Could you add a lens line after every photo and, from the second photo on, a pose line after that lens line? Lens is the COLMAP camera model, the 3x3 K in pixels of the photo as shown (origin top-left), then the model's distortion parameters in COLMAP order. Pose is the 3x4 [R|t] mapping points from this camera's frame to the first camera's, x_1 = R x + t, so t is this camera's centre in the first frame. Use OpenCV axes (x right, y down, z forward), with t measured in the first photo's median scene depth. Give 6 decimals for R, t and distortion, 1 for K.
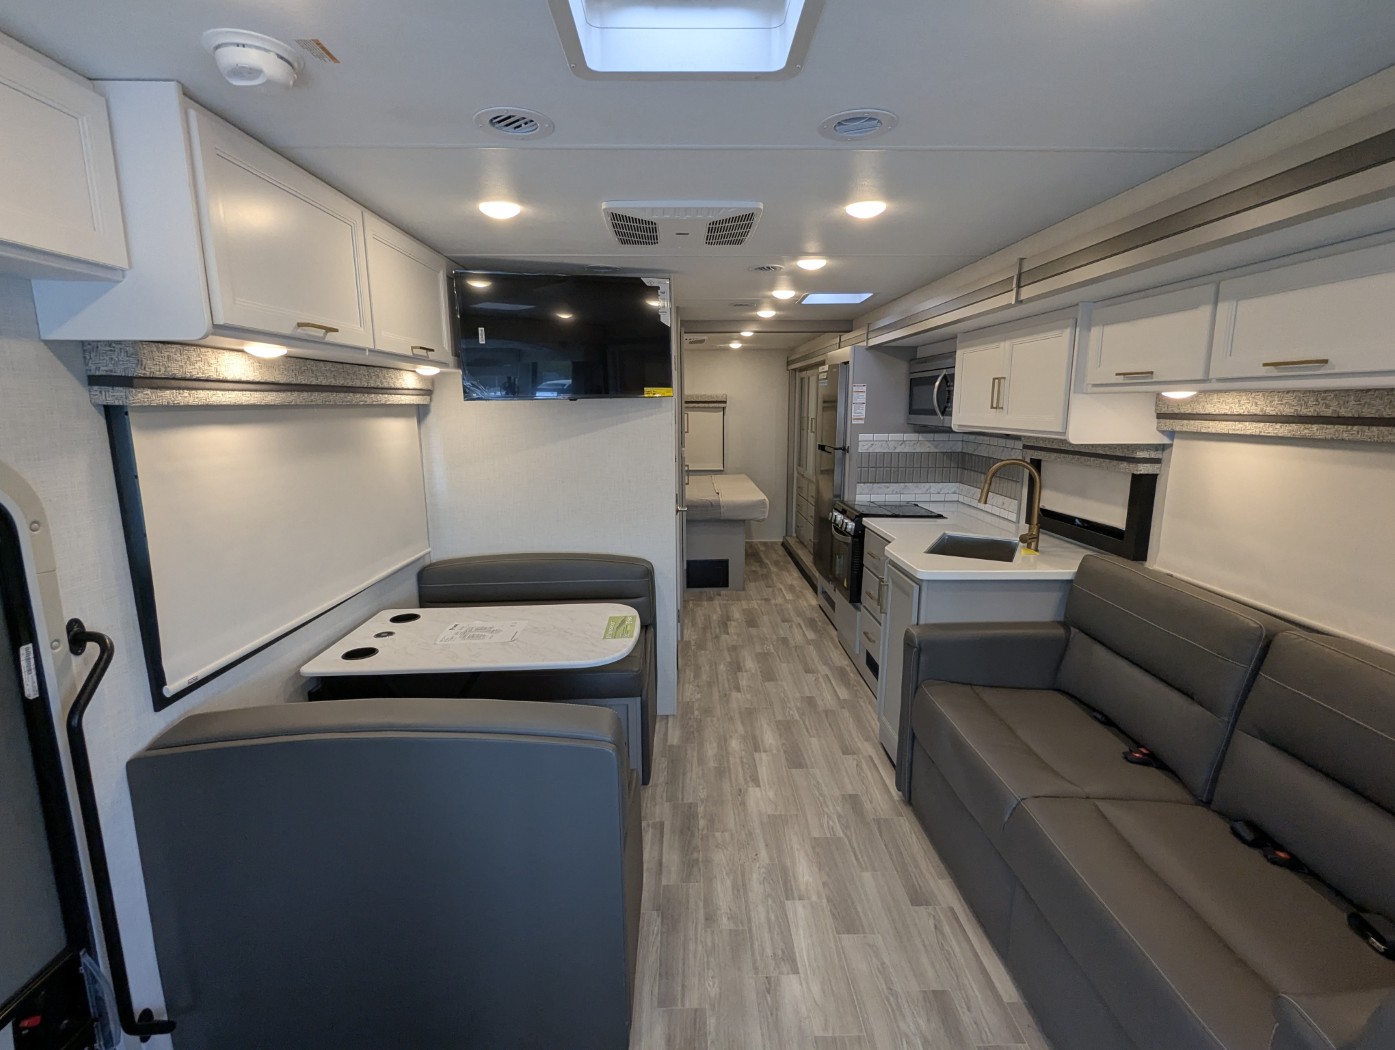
lens RADIAL K [[662.9, 0, 696.5], [0, 662.9, 527.7], [0, 0, 1]] dist [-0.001810, 0.001989]
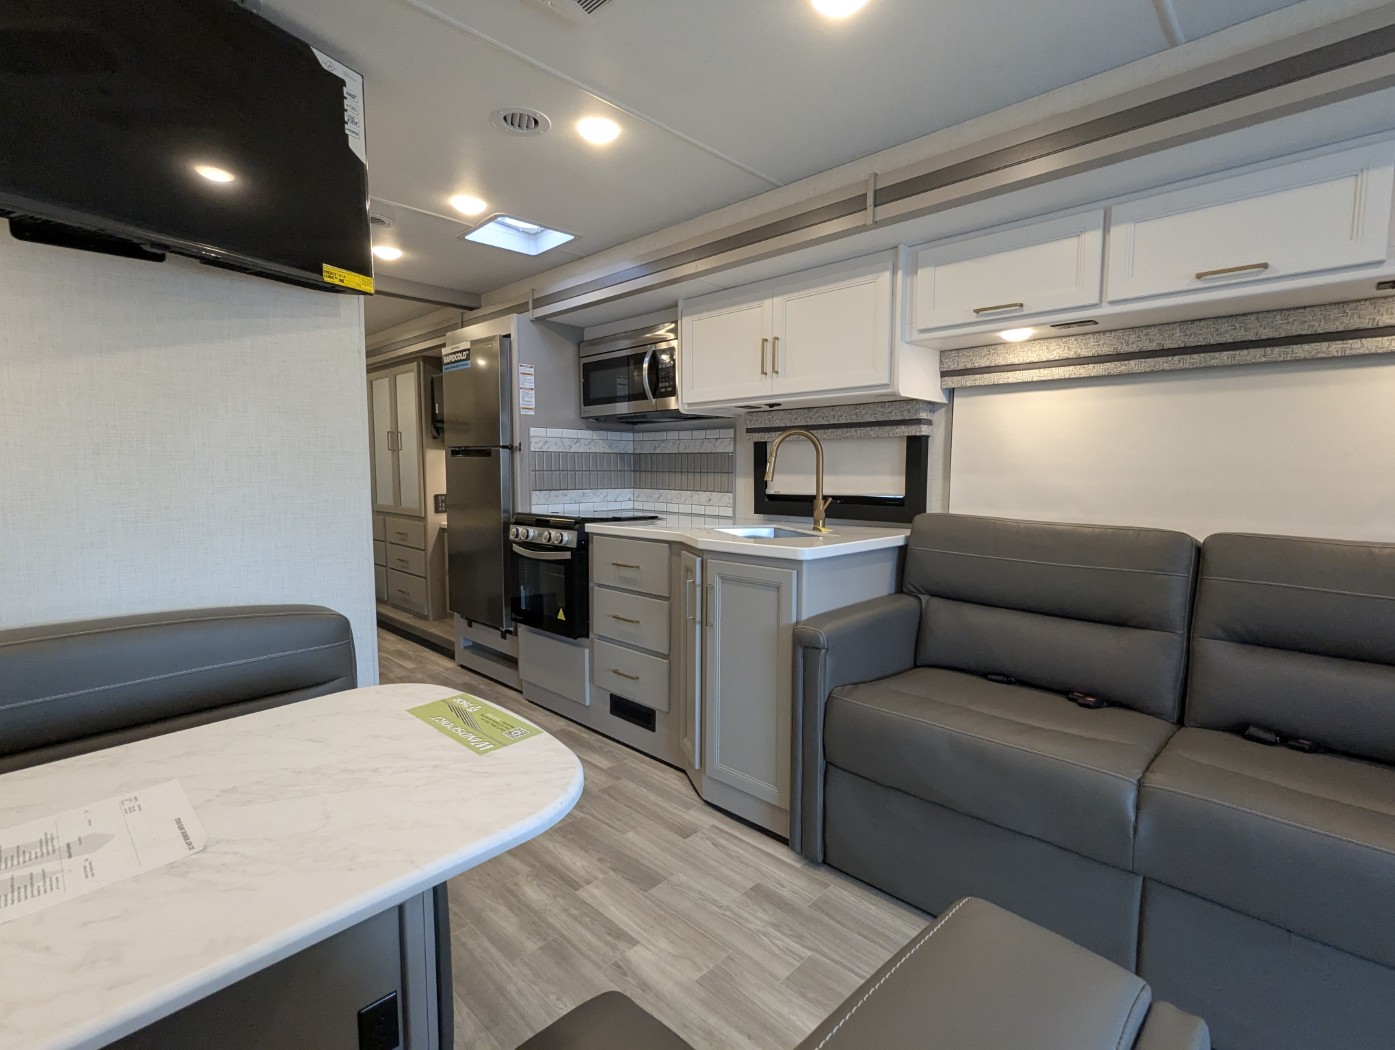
lens RADIAL K [[662.9, 0, 697.9], [0, 662.9, 526.1], [0, 0, 1]] dist [-0.001810, 0.001989]
pose [[0.712649, -0.058902, 0.699044, -0.241900], [0.126568, 0.990912, -0.045536, 0.049578], [-0.690009, 0.120928, 0.713628, 0.456681]]
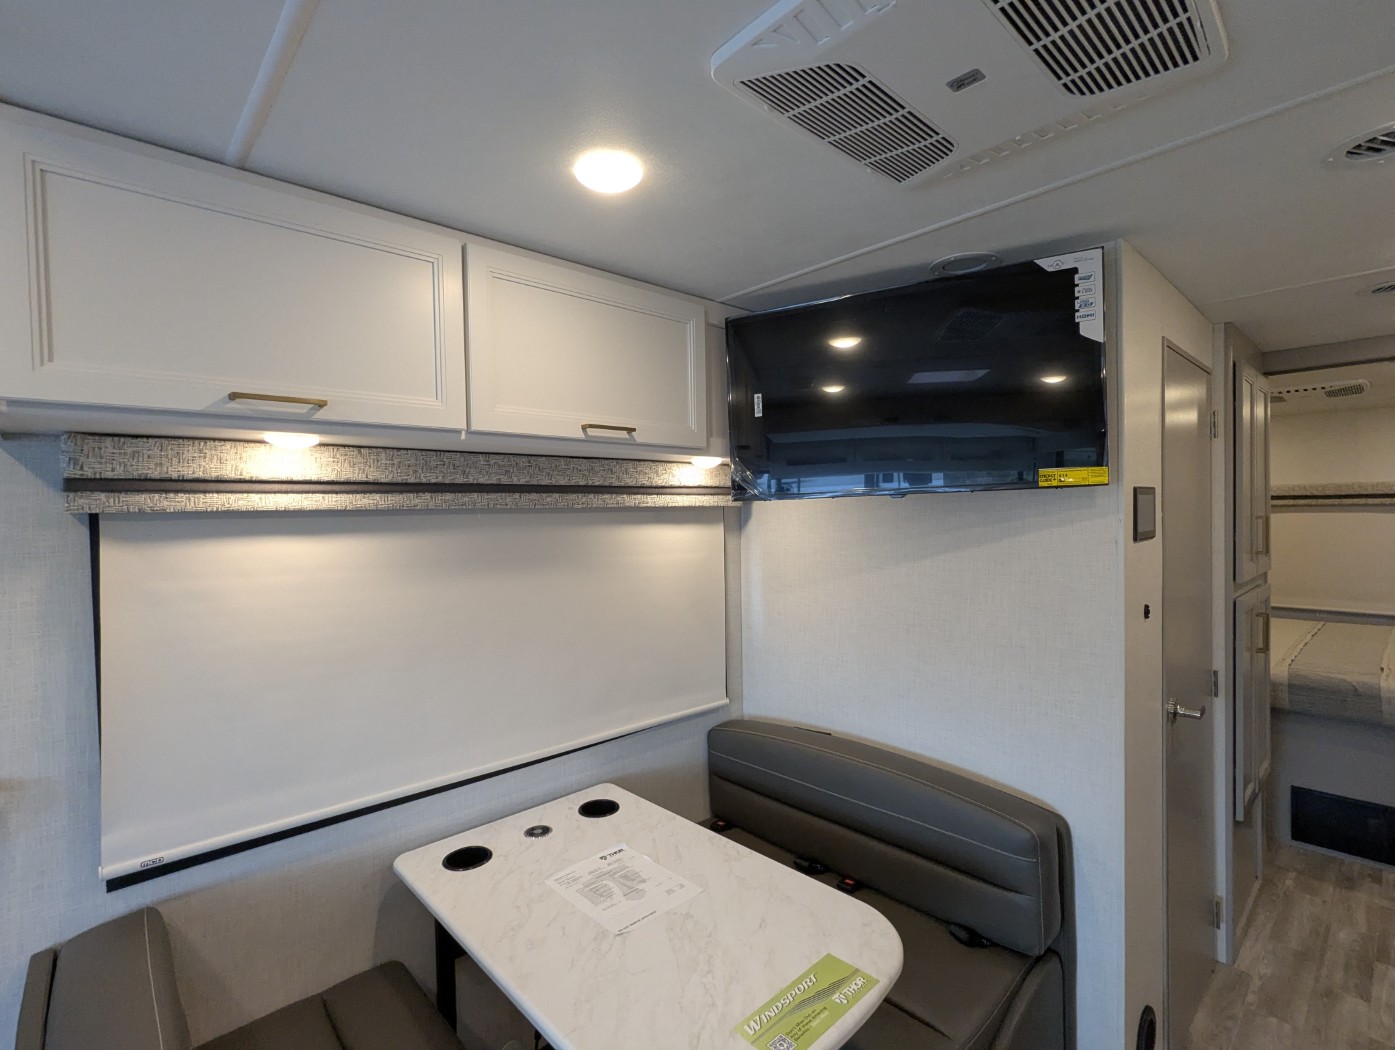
lens RADIAL K [[662.9, 0, 697.1], [0, 662.9, 526.4], [0, 0, 1]] dist [-0.001810, 0.001989]
pose [[0.659643, 0.011139, -0.751497, 0.127751], [-0.125802, 0.987420, -0.095790, -0.087321], [0.740976, 0.157727, 0.652746, 0.485344]]
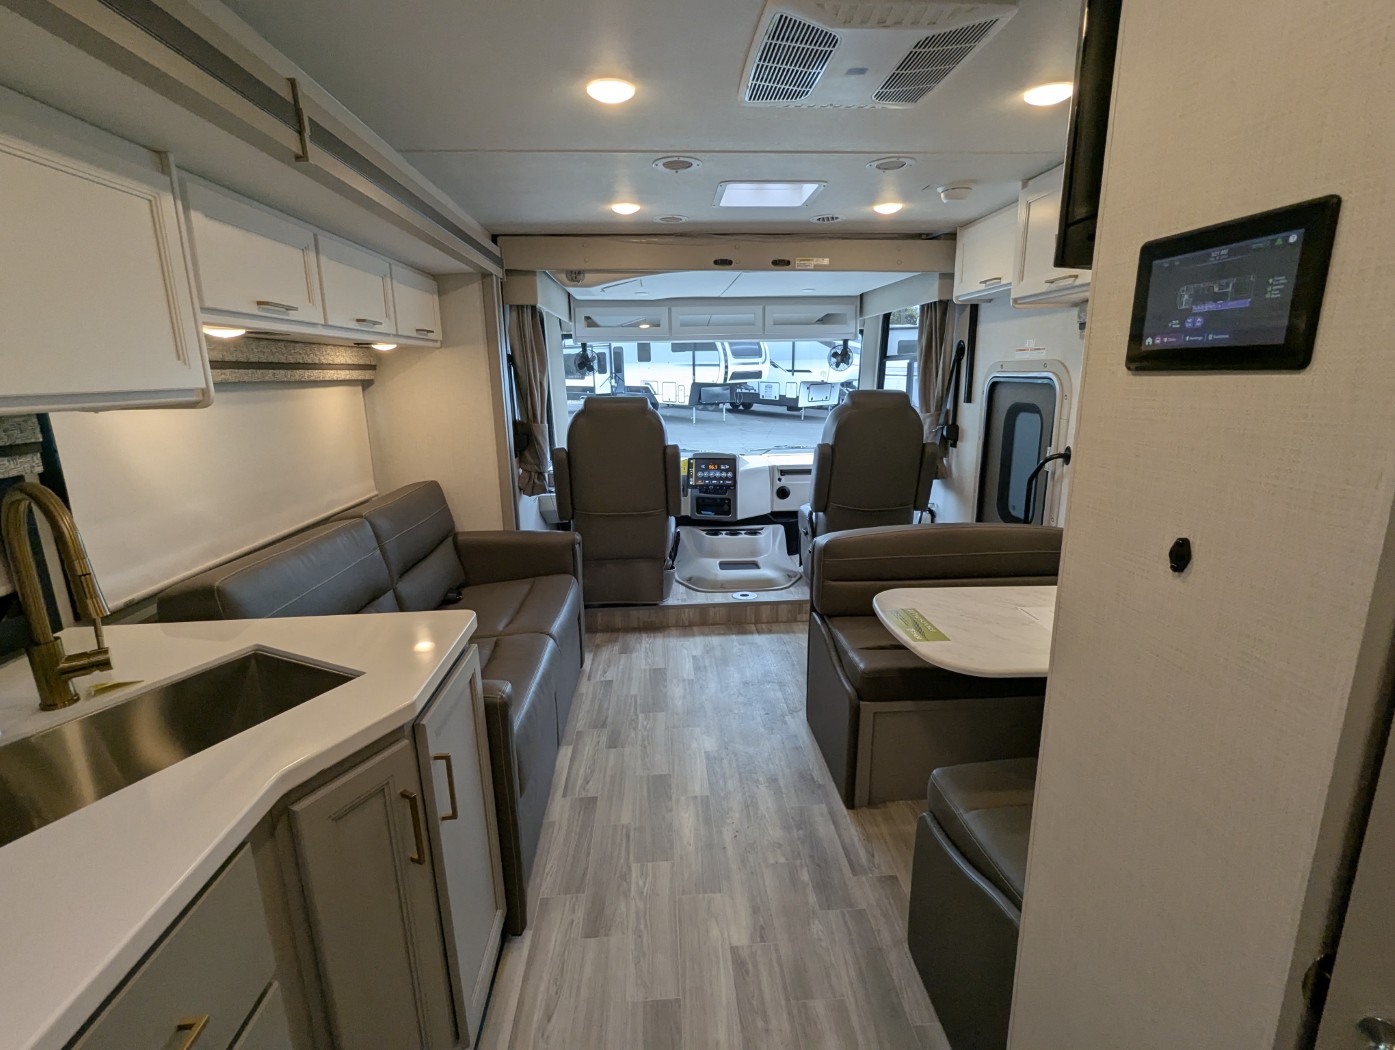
lens RADIAL K [[662.9, 0, 695.2], [0, 662.9, 526.8], [0, 0, 1]] dist [-0.001810, 0.001989]
pose [[-0.999087, 0.027954, -0.032295, 0.129147], [0.012489, 0.914246, 0.404967, -0.215486], [0.040846, 0.404194, -0.913761, 1.311342]]
